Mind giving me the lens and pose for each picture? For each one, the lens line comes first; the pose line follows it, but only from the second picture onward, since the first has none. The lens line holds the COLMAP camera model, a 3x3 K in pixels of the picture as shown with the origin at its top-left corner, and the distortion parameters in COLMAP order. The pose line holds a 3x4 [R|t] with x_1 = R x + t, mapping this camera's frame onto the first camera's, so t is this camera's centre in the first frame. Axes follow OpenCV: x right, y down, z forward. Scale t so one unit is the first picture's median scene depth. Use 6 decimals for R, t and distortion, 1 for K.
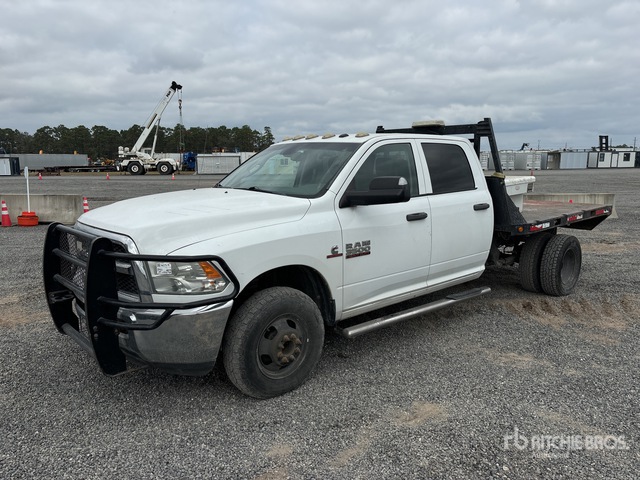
lens RADIAL K [[533.5, 0, 319.2], [0, 533.5, 253.9], [0, 0, 1]] dist [0.026254, 0.000087]
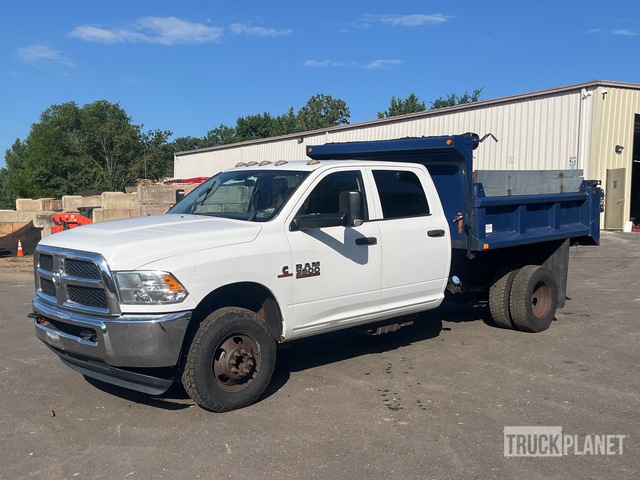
lens RADIAL K [[817.7, 0, 323.0], [0, 817.7, 241.2], [0, 0, 1]] dist [0.033575, 0.000000]
pose [[0.998837, -0.005380, 0.047909, 0.025786], [0.010423, 0.994350, -0.105641, 0.107008], [-0.047070, 0.106017, 0.993250, -0.620746]]
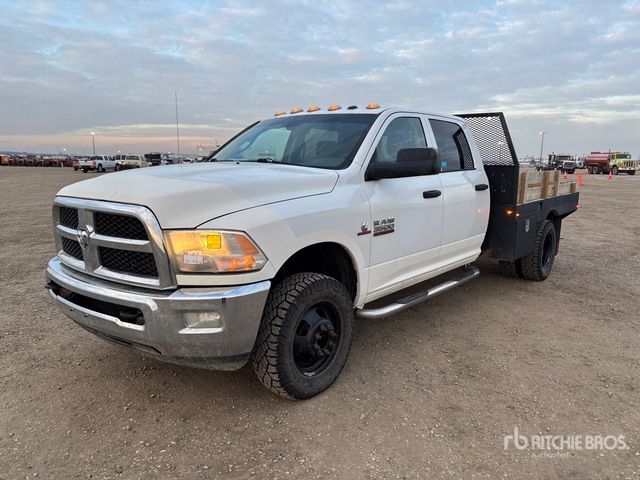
lens RADIAL K [[533.5, 0, 318.5], [0, 533.5, 241.7], [0, 0, 1]] dist [0.026254, 0.000087]
pose [[0.984428, -0.009833, 0.175511, -0.200736], [0.014491, 0.999575, -0.025280, 0.038948], [-0.175188, 0.027429, 0.984153, 0.118019]]
